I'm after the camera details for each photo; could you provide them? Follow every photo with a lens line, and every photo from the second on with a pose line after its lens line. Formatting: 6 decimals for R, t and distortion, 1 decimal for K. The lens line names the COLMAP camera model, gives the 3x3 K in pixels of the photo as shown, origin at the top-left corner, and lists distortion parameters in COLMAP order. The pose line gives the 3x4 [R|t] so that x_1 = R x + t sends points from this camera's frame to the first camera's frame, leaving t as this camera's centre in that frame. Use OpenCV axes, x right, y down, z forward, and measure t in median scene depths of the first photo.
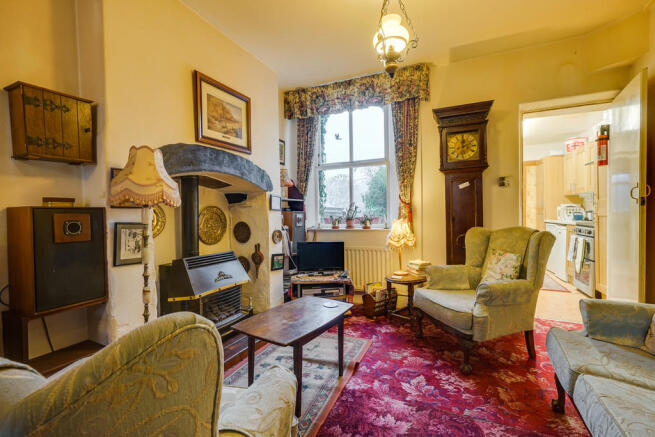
lens RADIAL K [[291.7, 0, 325.3], [0, 291.7, 219.4], [0, 0, 1]] dist [-0.001037, 0.000082]
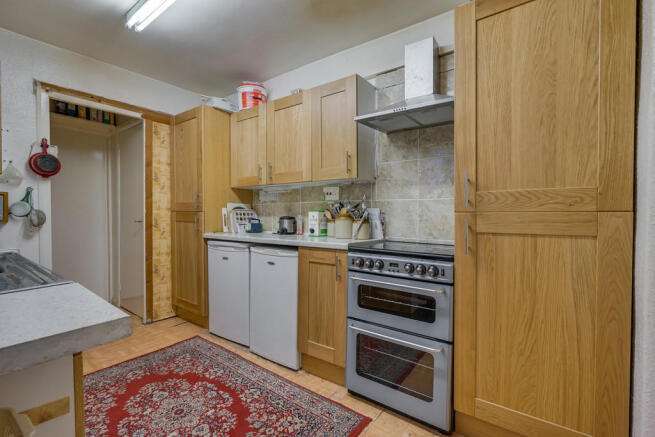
lens RADIAL K [[291.7, 0, 326.3], [0, 291.7, 218.9], [0, 0, 1]] dist [-0.001037, 0.000082]
pose [[0.206721, -0.011905, 0.978327, 0.221149], [0.018110, 0.999801, 0.008340, -0.016947], [-0.978232, 0.015993, 0.206896, 0.493568]]
